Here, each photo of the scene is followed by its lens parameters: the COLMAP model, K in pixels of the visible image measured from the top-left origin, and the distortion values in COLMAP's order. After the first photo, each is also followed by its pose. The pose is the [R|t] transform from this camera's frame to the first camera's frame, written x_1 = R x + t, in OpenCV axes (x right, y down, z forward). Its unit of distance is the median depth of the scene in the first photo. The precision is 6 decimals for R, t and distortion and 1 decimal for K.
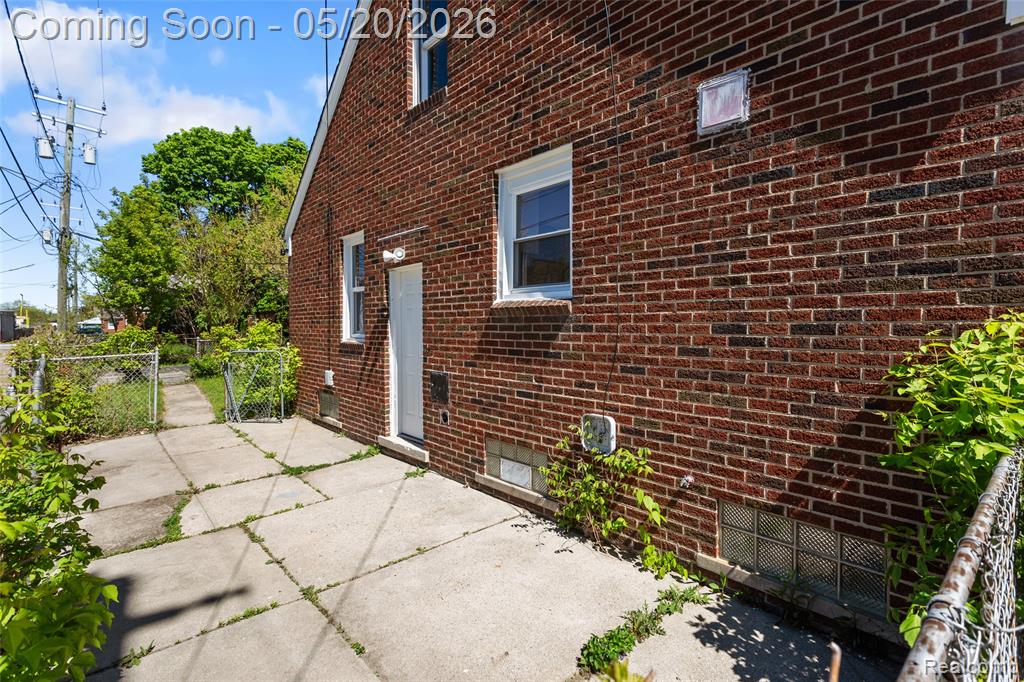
lens RADIAL K [[485.0, 0, 507.6], [0, 485.0, 336.1], [0, 0, 1]] dist [0.002634, 0.001047]
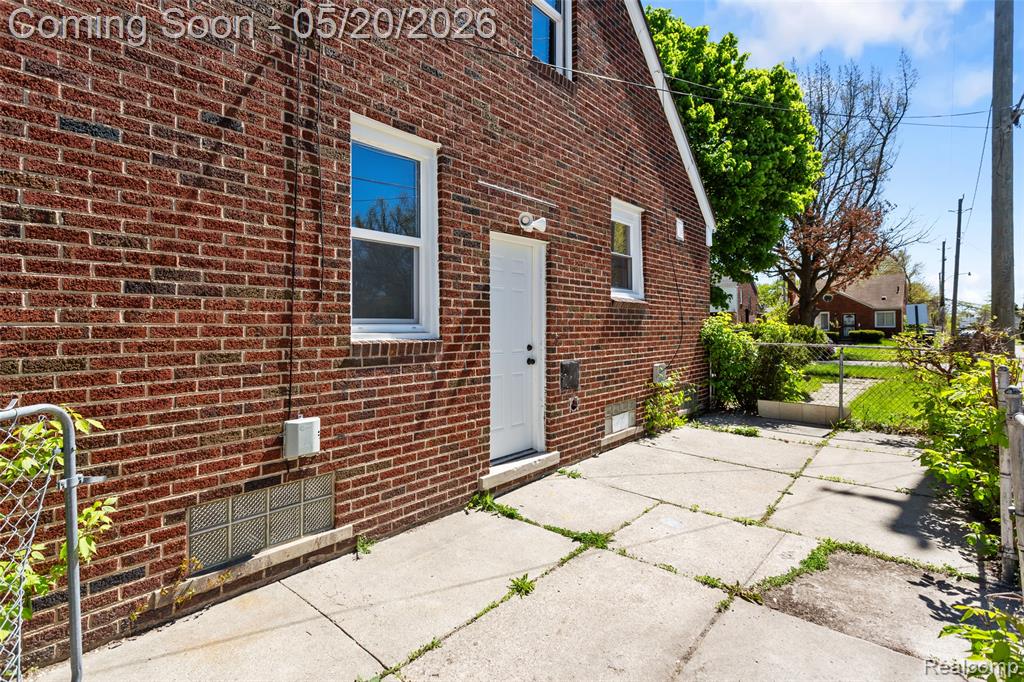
lens RADIAL K [[488.6, 0, 510.2], [0, 488.6, 325.3], [0, 0, 1]] dist [0.000666, 0.000640]
pose [[-0.134800, 0.005323, 0.990859, -1.136705], [0.028584, 0.999590, -0.001482, 0.000760], [-0.990460, 0.028123, -0.134897, 1.284353]]
